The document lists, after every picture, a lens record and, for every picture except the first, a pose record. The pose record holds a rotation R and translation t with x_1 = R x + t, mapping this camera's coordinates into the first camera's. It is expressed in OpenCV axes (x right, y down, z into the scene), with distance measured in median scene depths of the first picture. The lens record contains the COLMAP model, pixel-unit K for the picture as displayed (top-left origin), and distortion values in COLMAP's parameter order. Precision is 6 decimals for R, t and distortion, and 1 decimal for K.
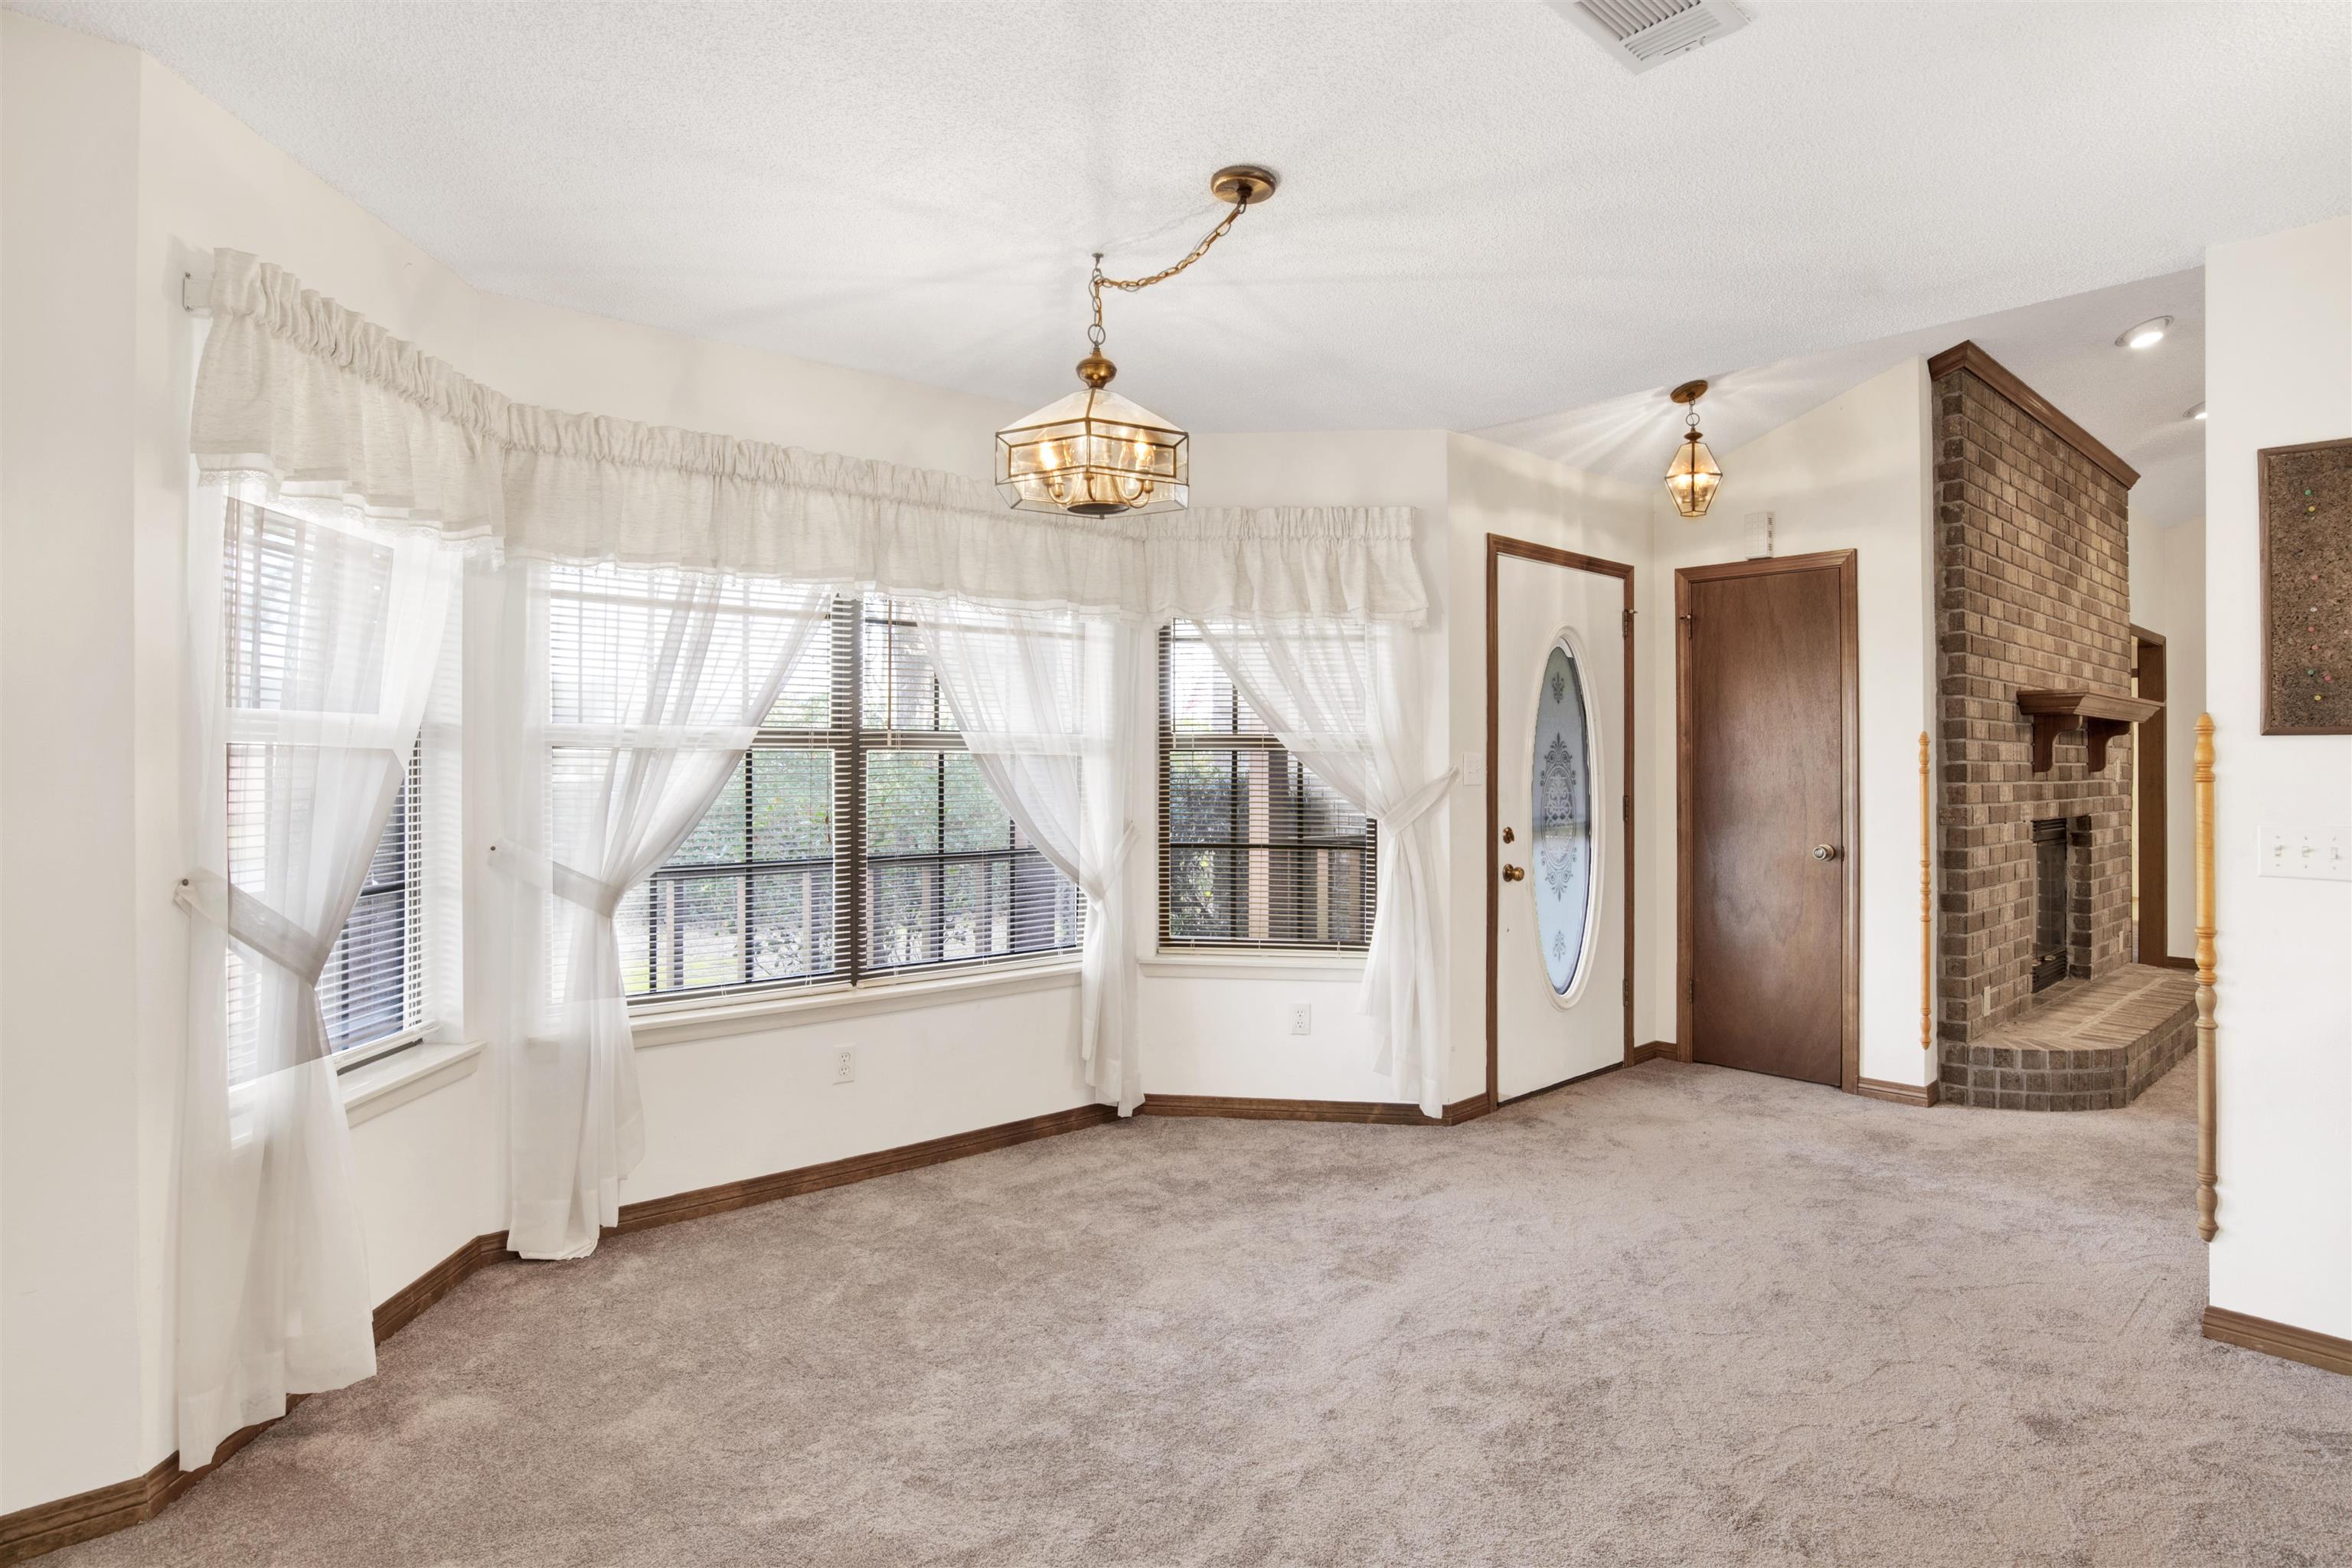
lens RADIAL K [[1275.4, 0, 1176.7], [0, 1275.4, 774.9], [0, 0, 1]] dist [-0.057937, 0.016623]
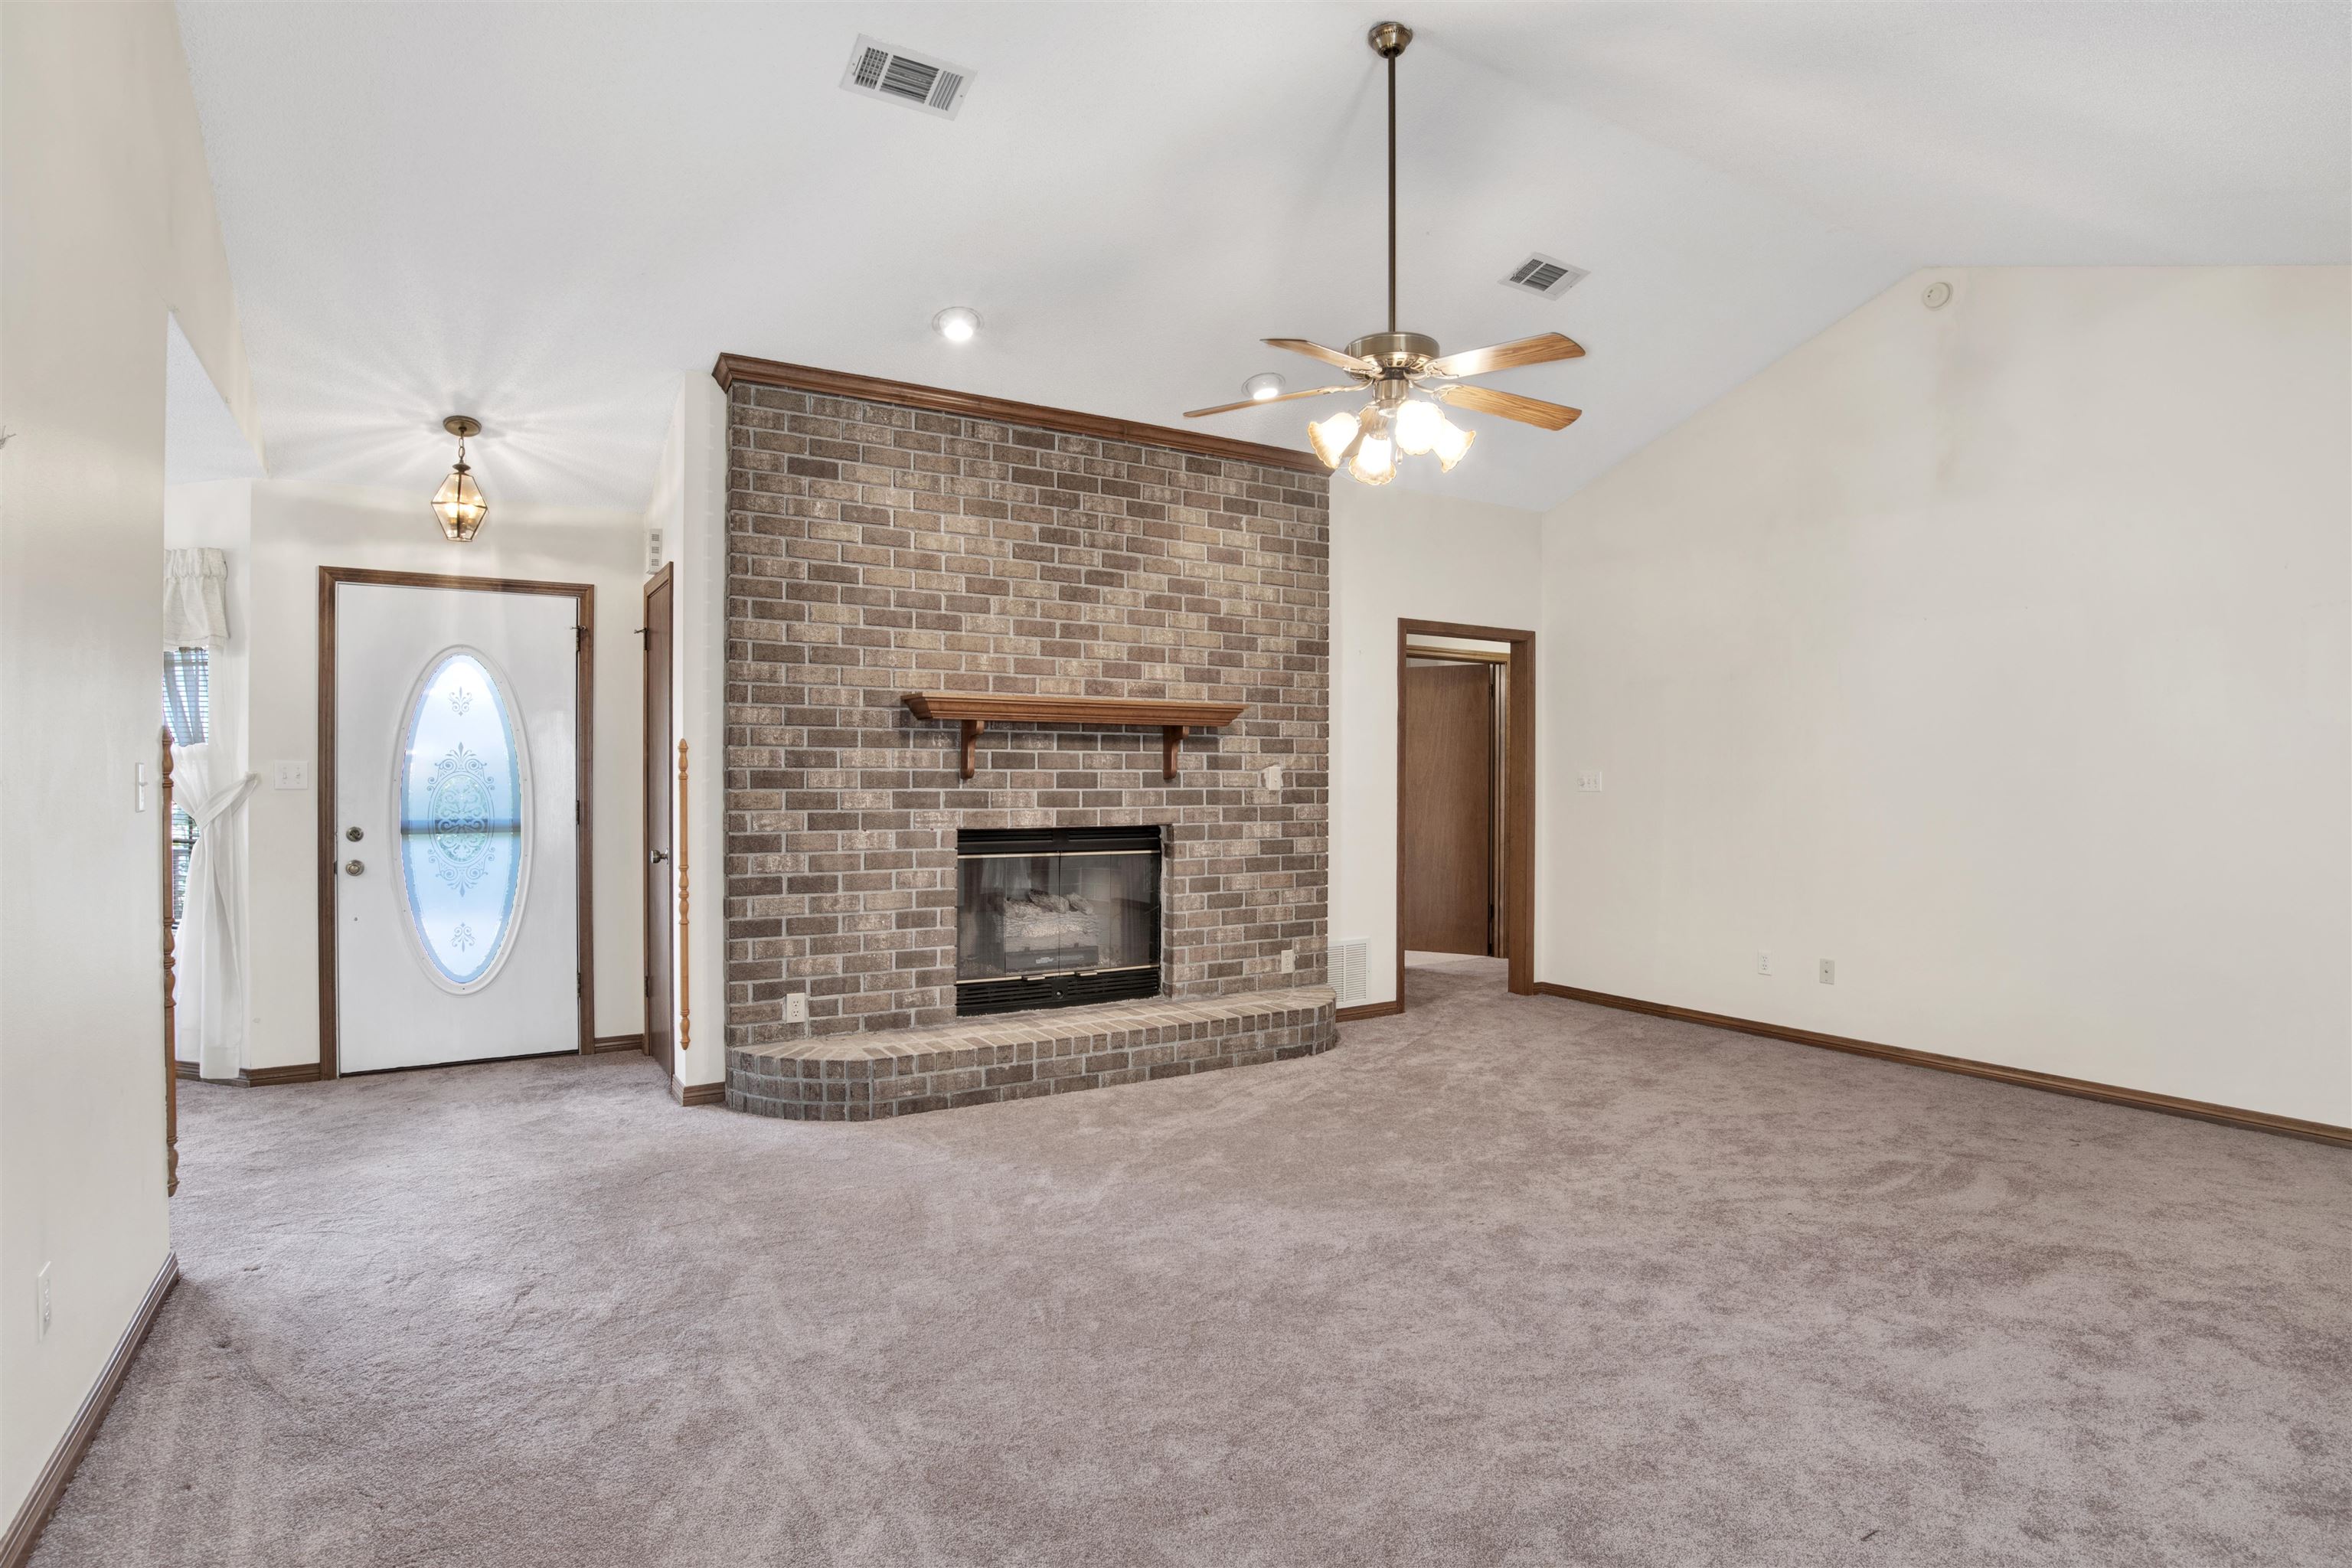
lens RADIAL K [[1275.4, 0, 1177.2], [0, 1275.4, 779.4], [0, 0, 1]] dist [-0.057937, 0.016623]
pose [[0.980520, 0.001607, -0.196411, 1.187950], [-0.001890, 0.999997, -0.001249, -0.000854], [0.196409, 0.001596, 0.980521, 0.065809]]
